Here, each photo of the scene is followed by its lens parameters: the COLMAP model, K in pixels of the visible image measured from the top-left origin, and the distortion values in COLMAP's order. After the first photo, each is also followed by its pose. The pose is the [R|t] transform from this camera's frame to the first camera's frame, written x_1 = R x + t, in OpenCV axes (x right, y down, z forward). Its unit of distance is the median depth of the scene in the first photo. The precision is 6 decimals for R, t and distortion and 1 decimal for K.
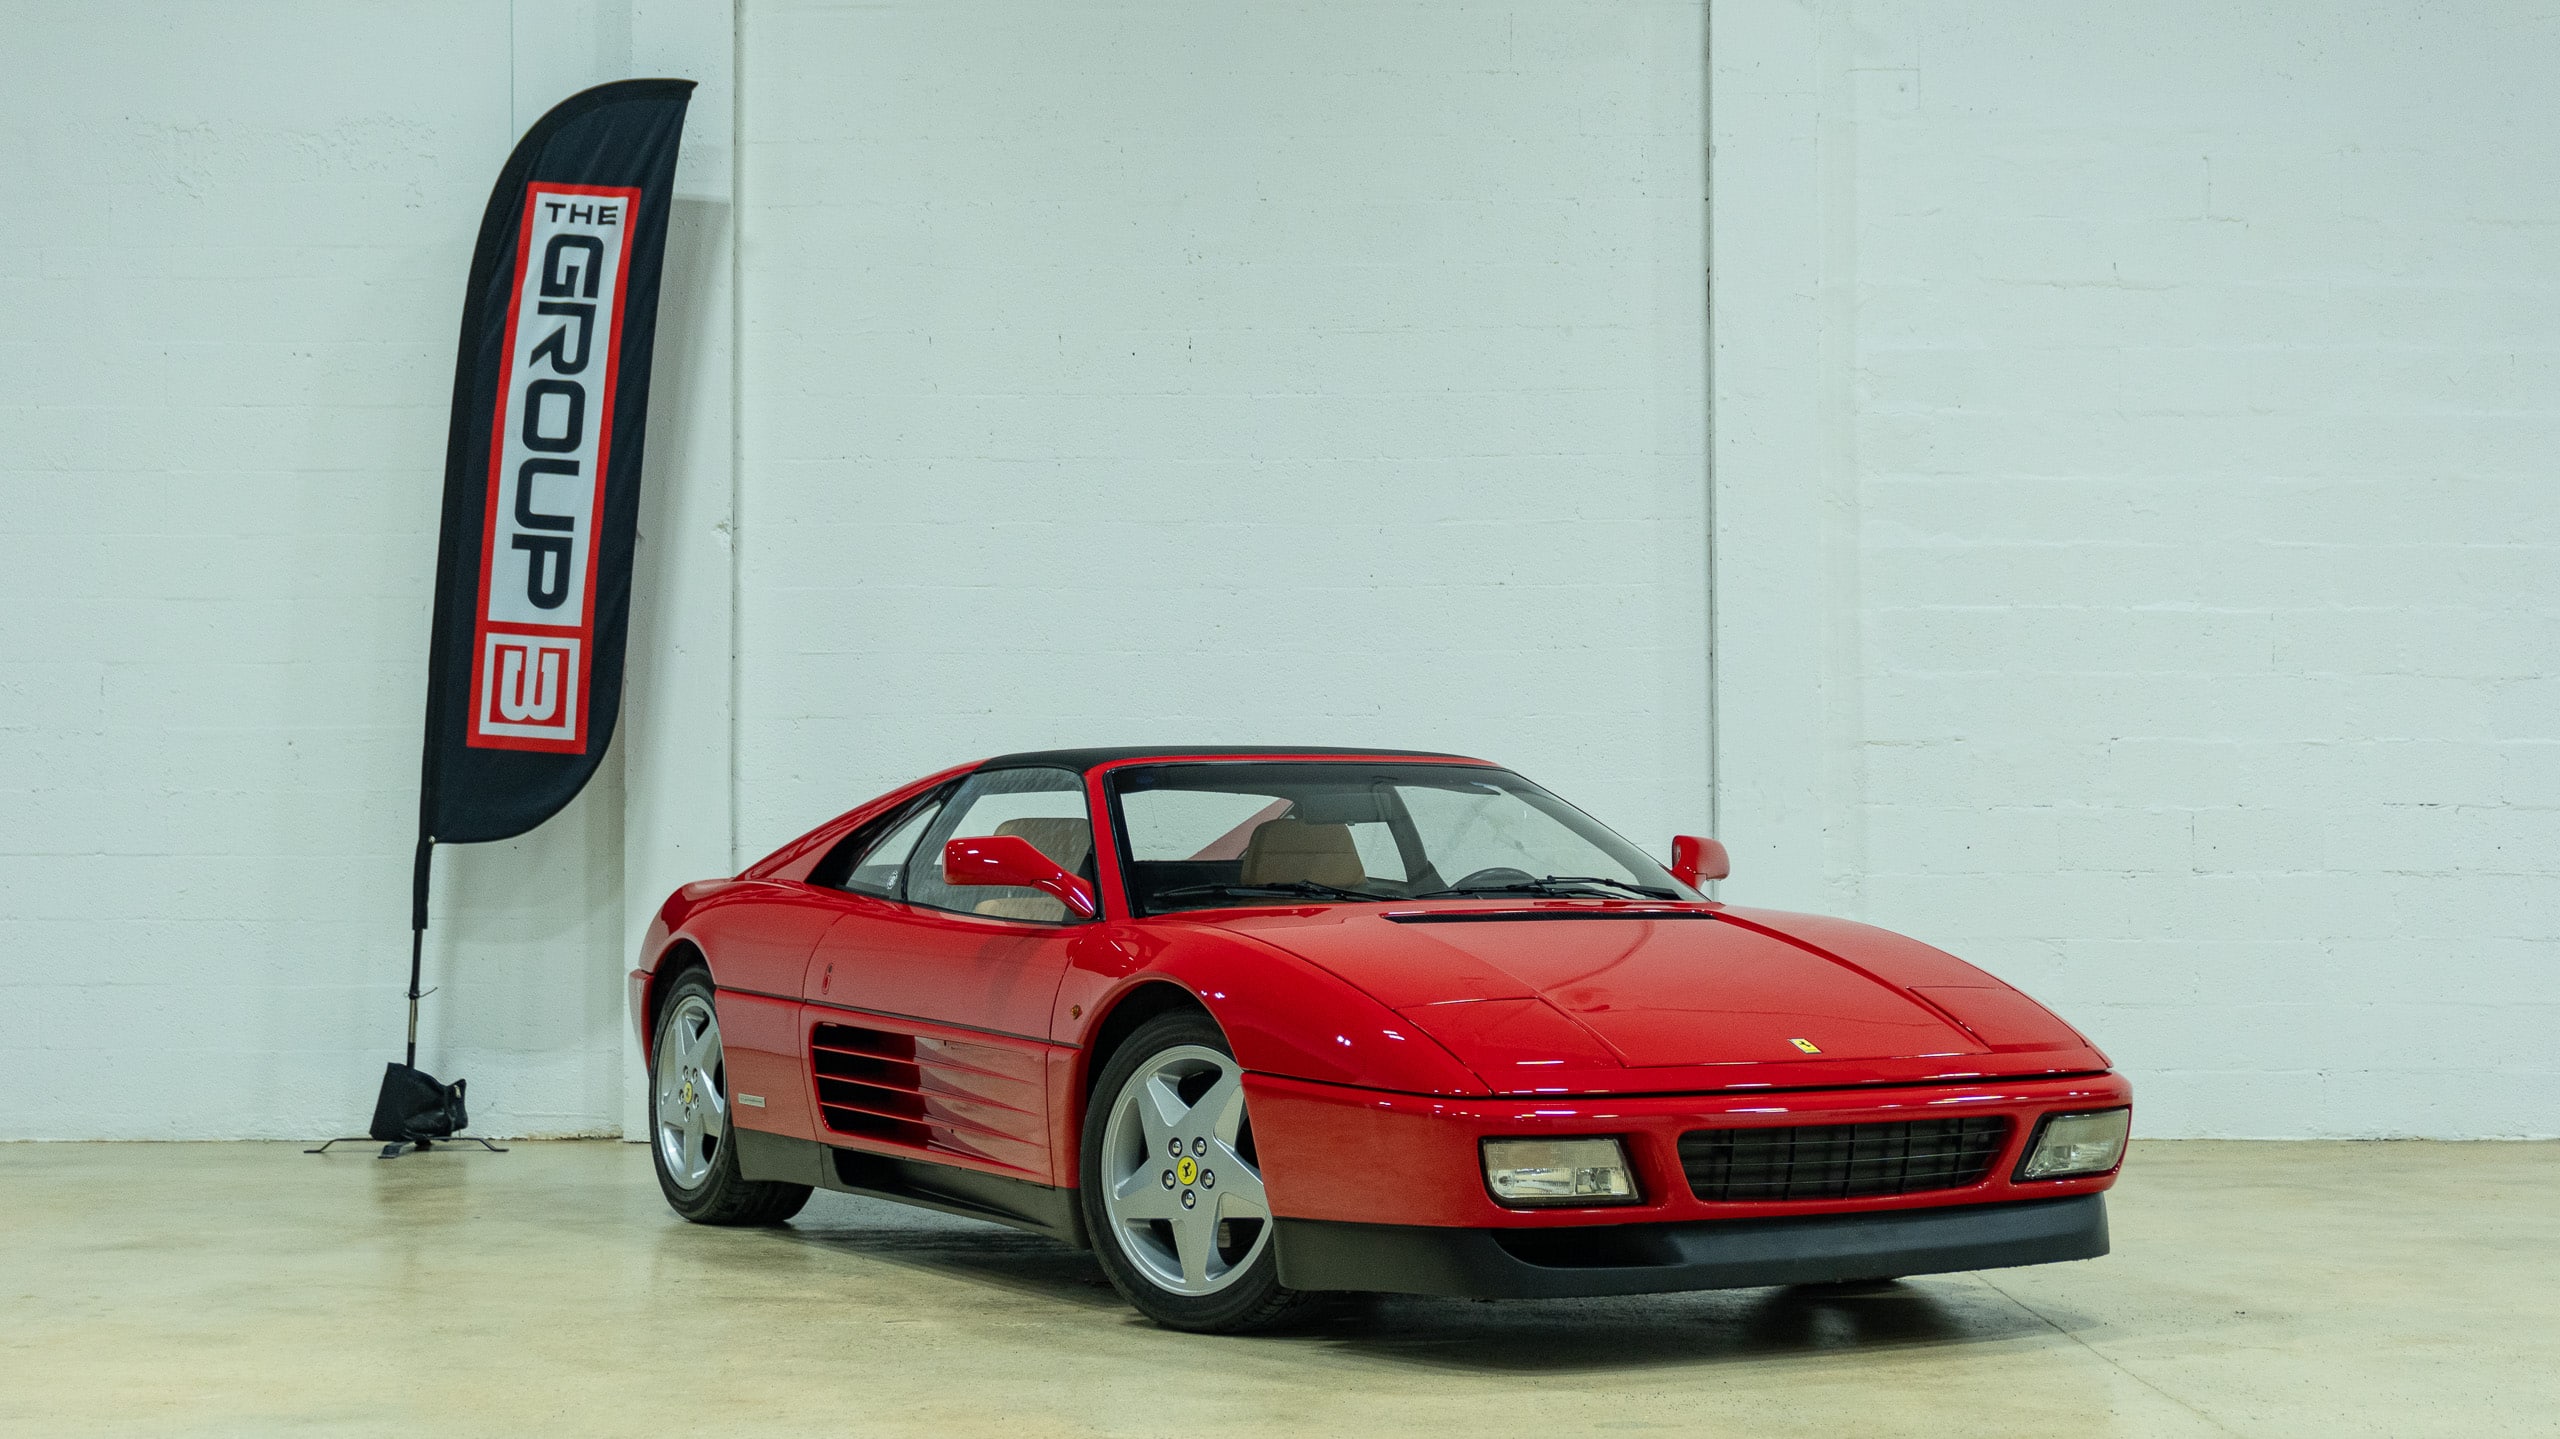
lens RADIAL K [[3778.9, 0, 1280.0], [0, 3778.9, 719.5], [0, 0, 1]] dist [-0.003942, -0.074580]
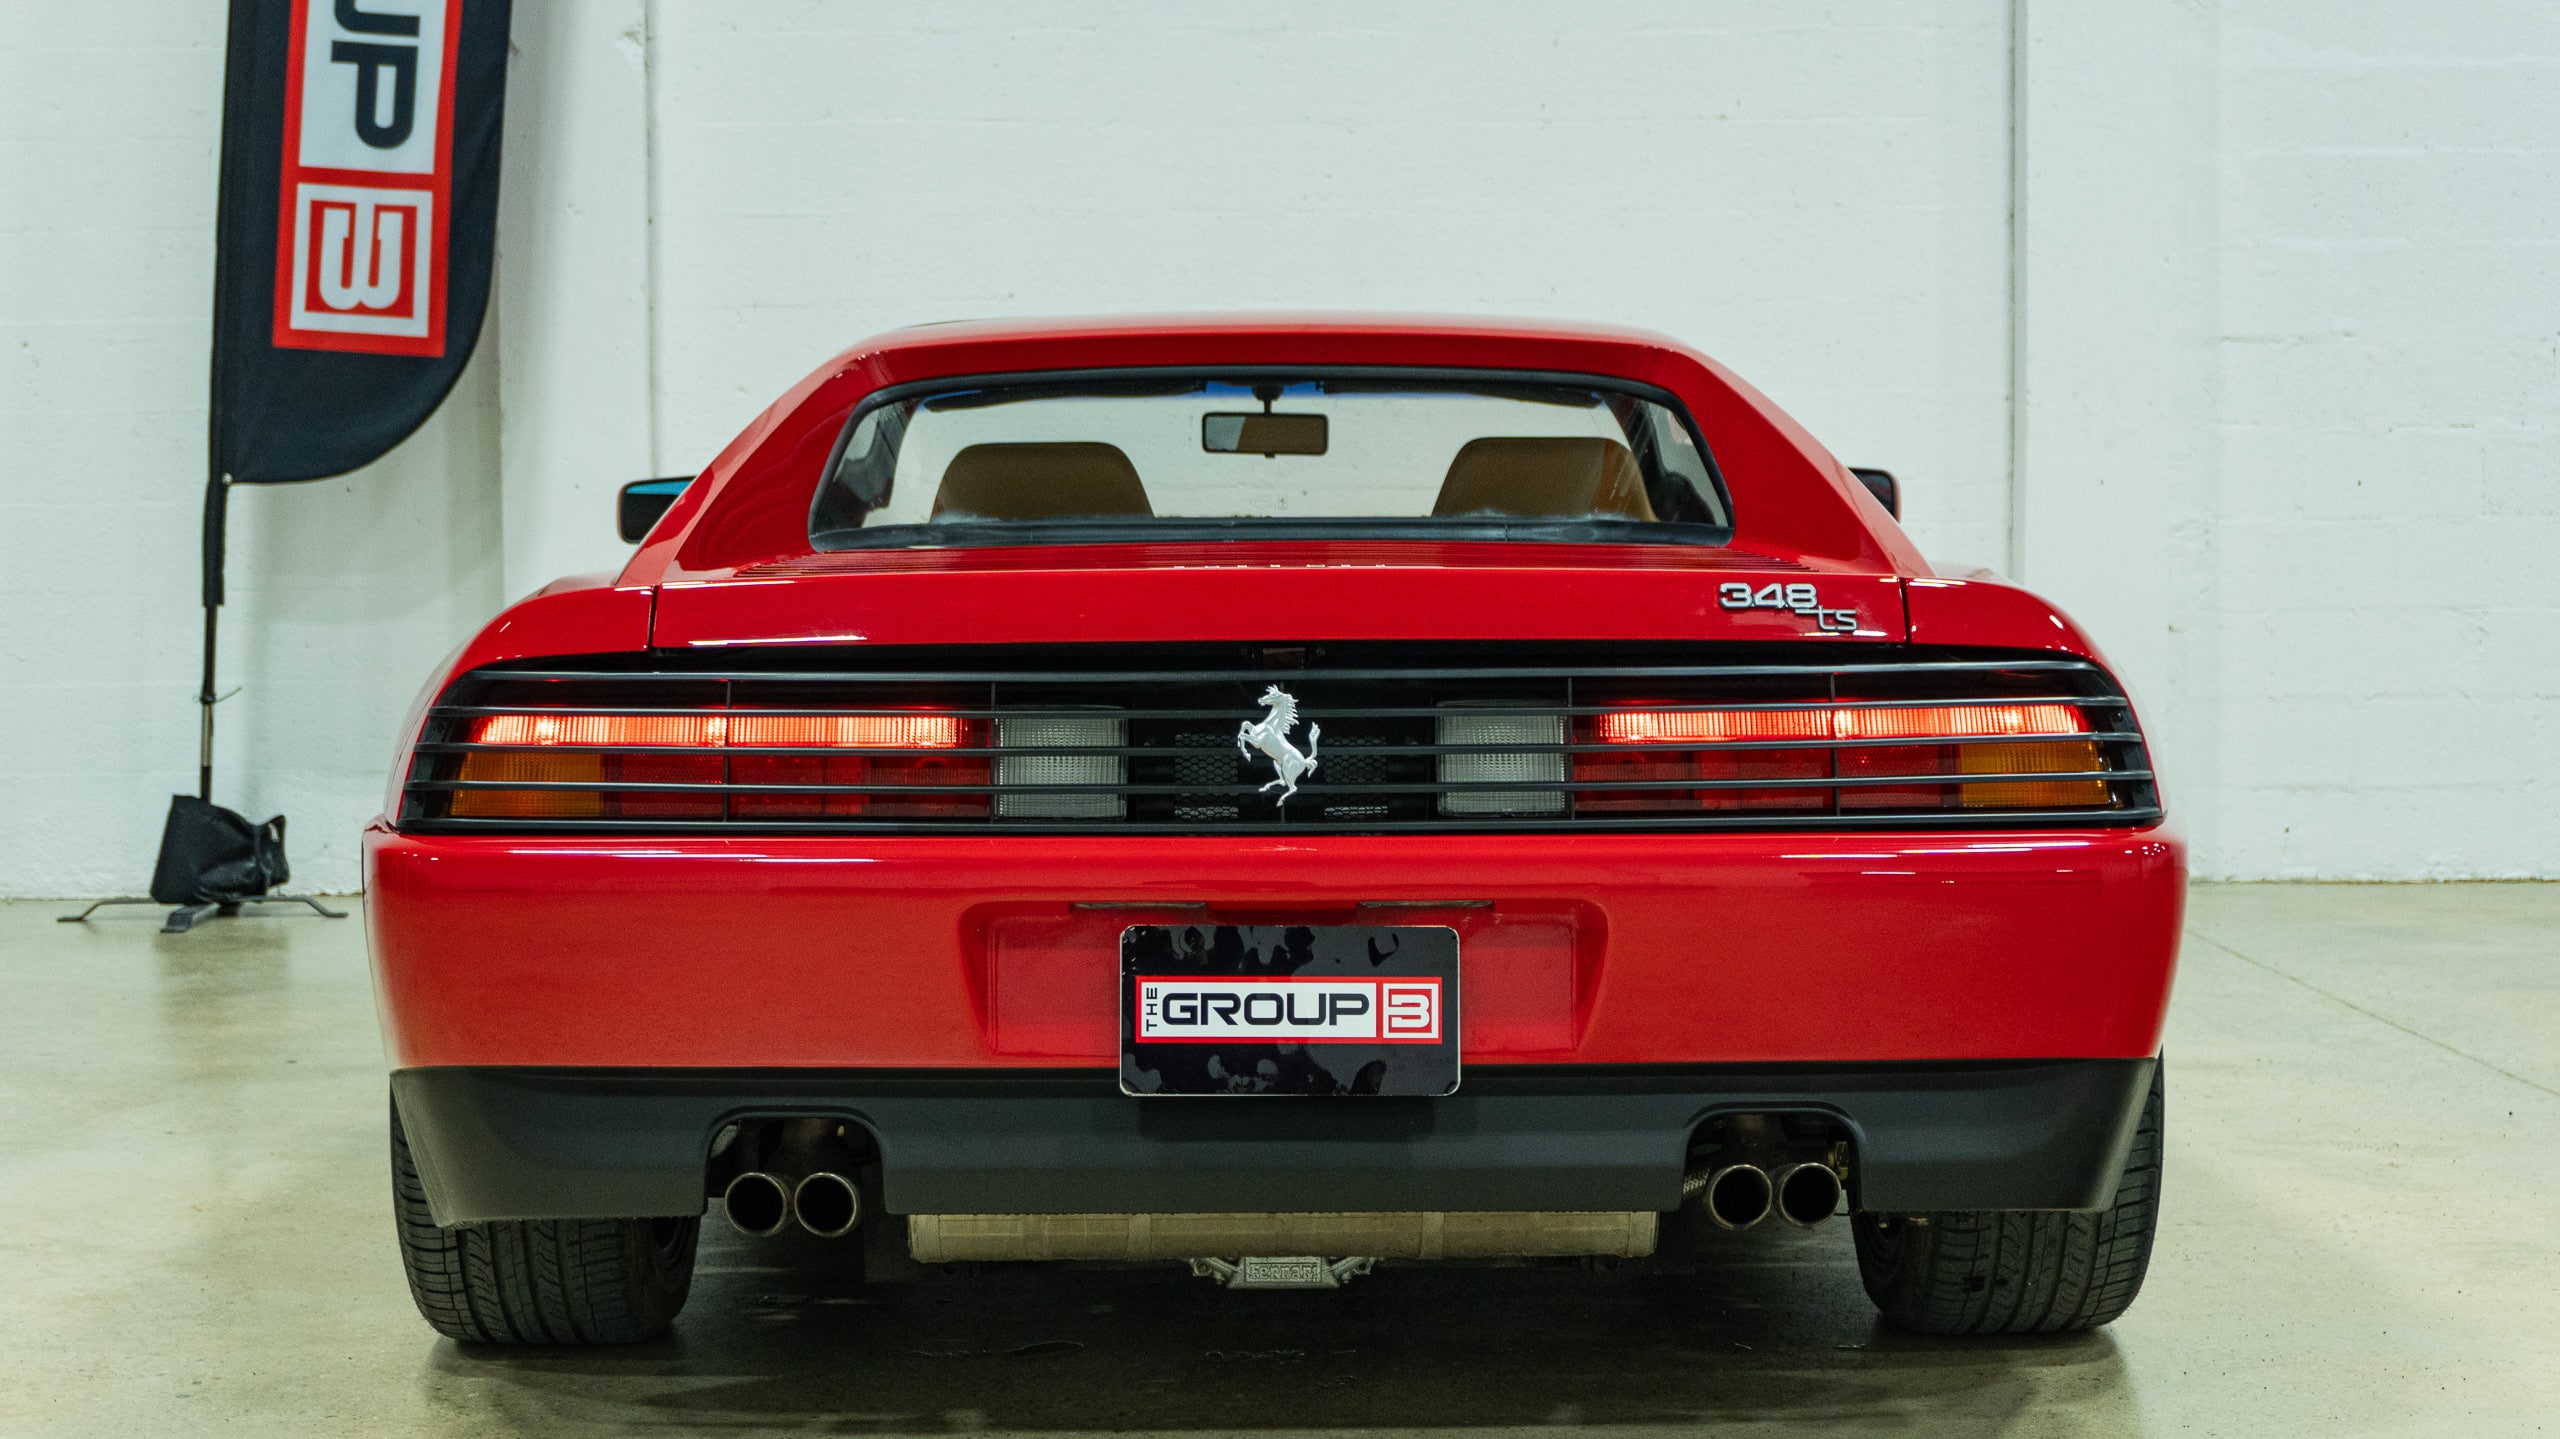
lens RADIAL K [[3726.8, 0, 1265.1], [0, 3726.8, 709.4], [0, 0, 1]] dist [-0.004738, -0.039553]
pose [[0.999426, -0.005388, 0.033436, -0.054332], [0.002224, 0.995575, 0.093940, 0.009691], [-0.033794, -0.093811, 0.995016, 0.297444]]
